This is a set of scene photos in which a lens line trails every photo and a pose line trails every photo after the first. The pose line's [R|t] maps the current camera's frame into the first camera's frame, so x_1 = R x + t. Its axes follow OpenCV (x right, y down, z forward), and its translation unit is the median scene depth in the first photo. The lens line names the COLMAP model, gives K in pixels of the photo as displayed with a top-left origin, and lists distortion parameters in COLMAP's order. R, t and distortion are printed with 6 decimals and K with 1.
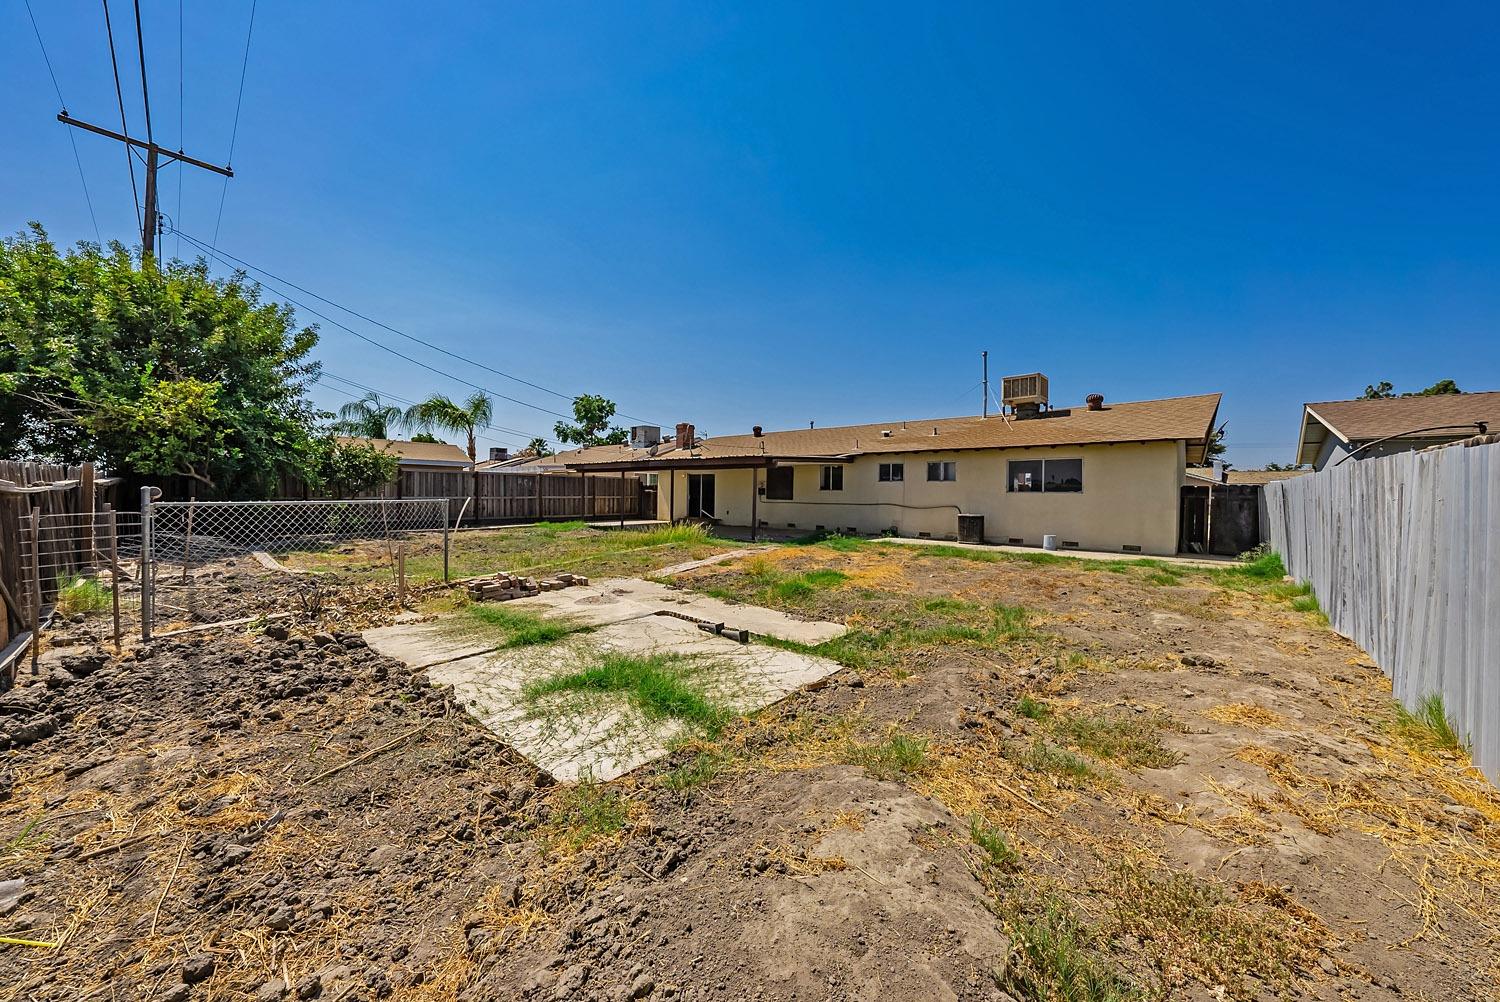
lens RADIAL K [[506.8, 0, 752.0], [0, 506.8, 492.8], [0, 0, 1]] dist [-0.000062, 0.000000]
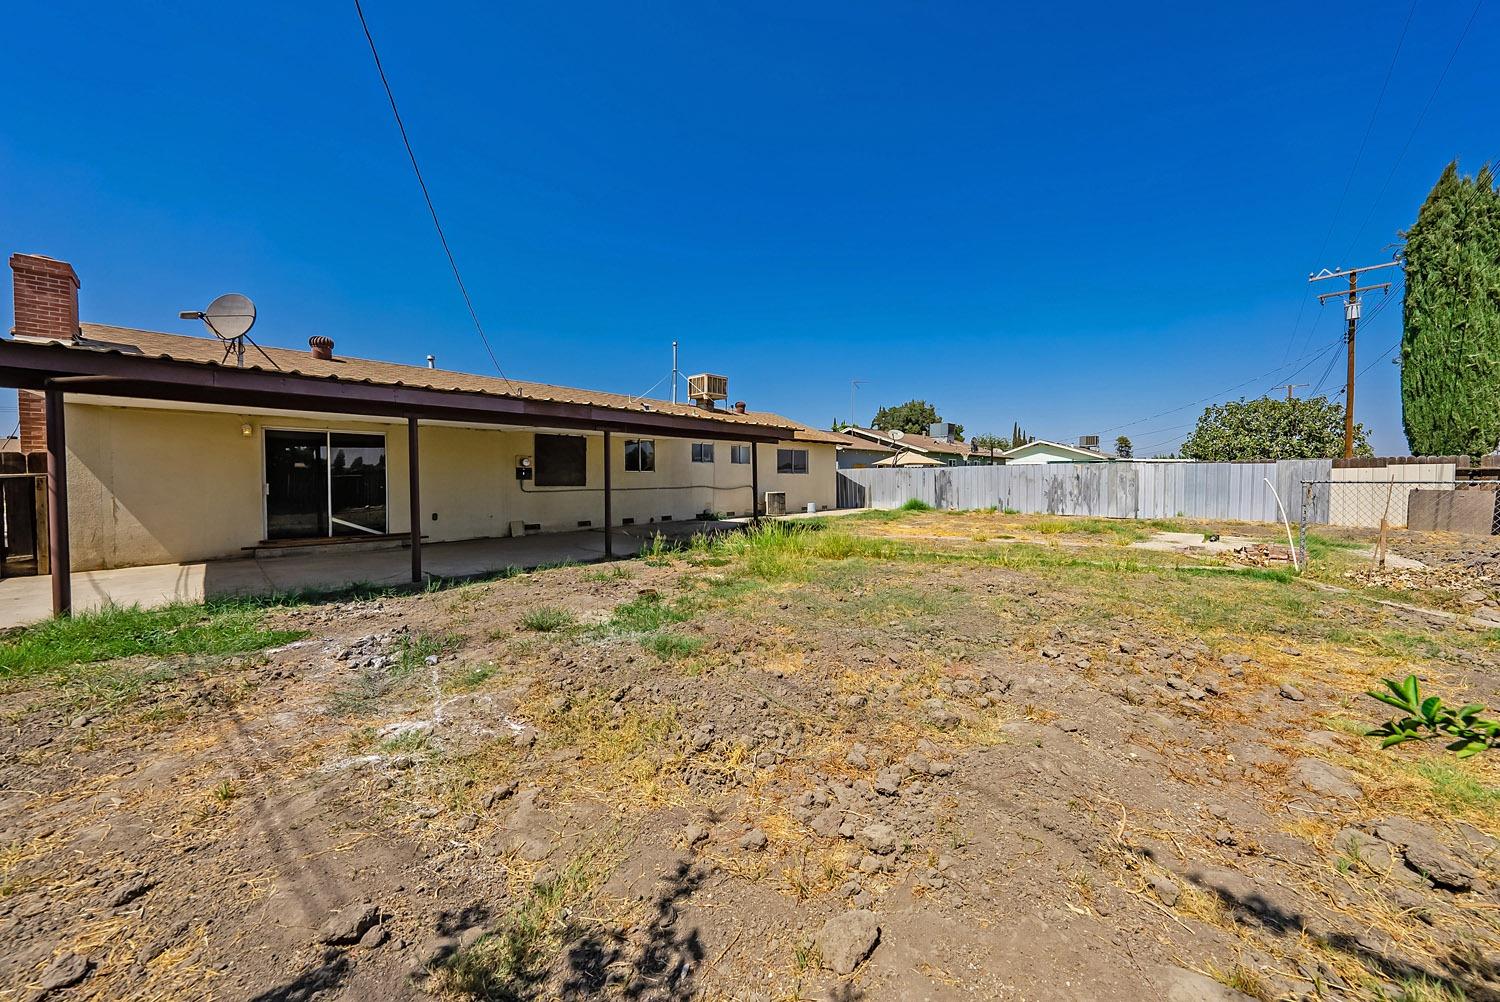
lens RADIAL K [[506.8, 0, 752.0], [0, 506.8, 492.8], [0, 0, 1]] dist [-0.000062, 0.000000]
pose [[0.068480, -0.029182, 0.997226, -0.622824], [0.018615, 0.999435, 0.027968, 0.008381], [-0.997479, 0.016648, 0.068984, 0.776198]]
